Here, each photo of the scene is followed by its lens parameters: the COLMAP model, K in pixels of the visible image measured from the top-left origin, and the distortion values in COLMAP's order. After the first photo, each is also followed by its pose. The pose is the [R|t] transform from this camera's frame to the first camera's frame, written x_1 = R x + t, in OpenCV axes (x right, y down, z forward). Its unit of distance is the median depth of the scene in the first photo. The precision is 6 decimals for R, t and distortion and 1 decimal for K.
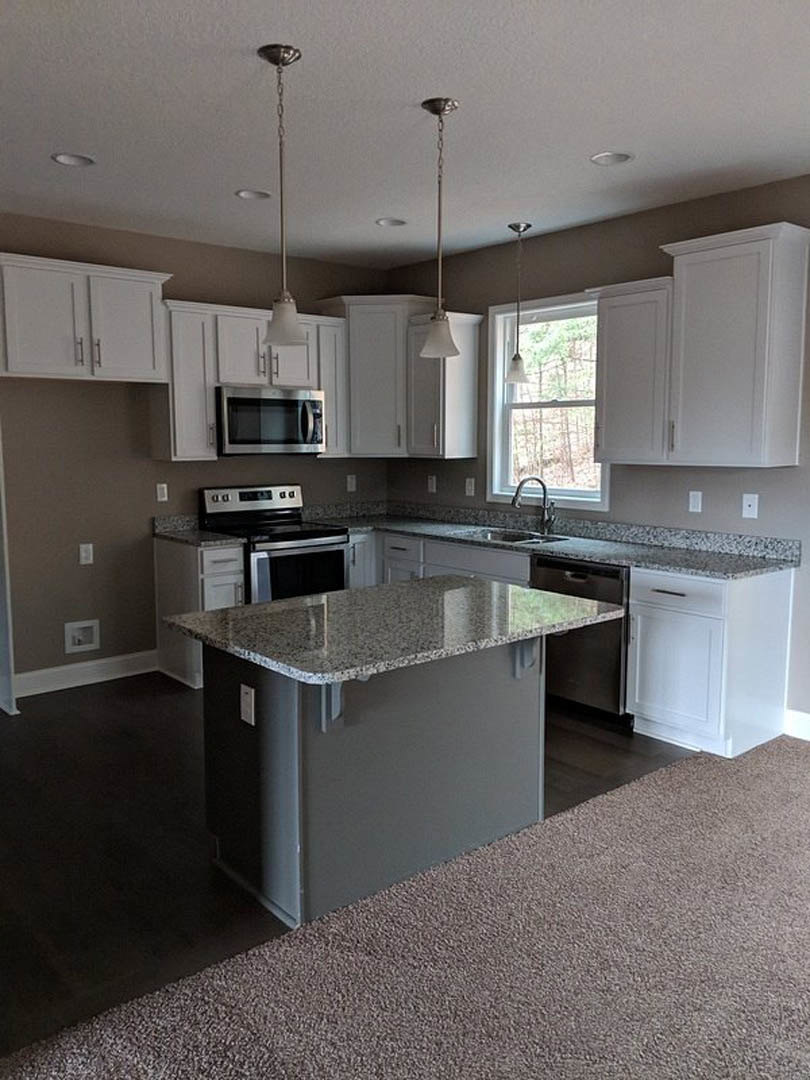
lens RADIAL K [[841.3, 0, 404.0], [0, 841.3, 538.4], [0, 0, 1]] dist [-0.014469, -0.009843]
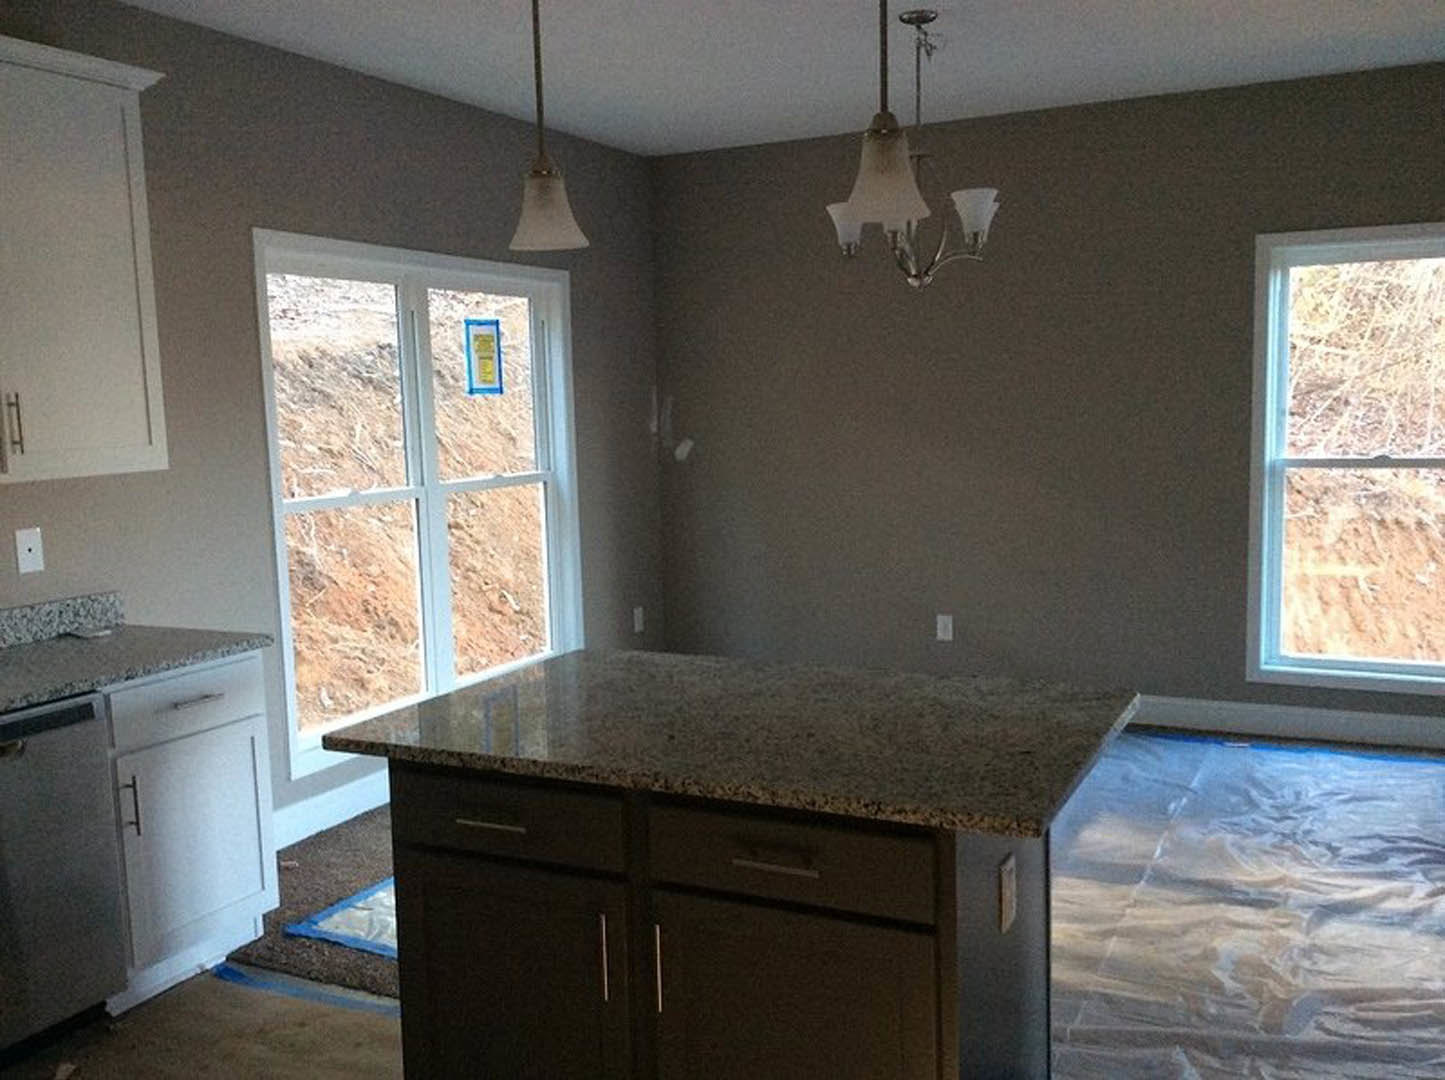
lens RADIAL K [[1301.7, 0, 722.9], [0, 1301.7, 541.8], [0, 0, 1]] dist [0.051612, -0.036623]
pose [[-0.400645, -0.082666, 0.912496, -0.563399], [0.148240, 0.976952, 0.153592, -0.110038], [-0.904162, 0.196804, -0.379157, 0.912119]]
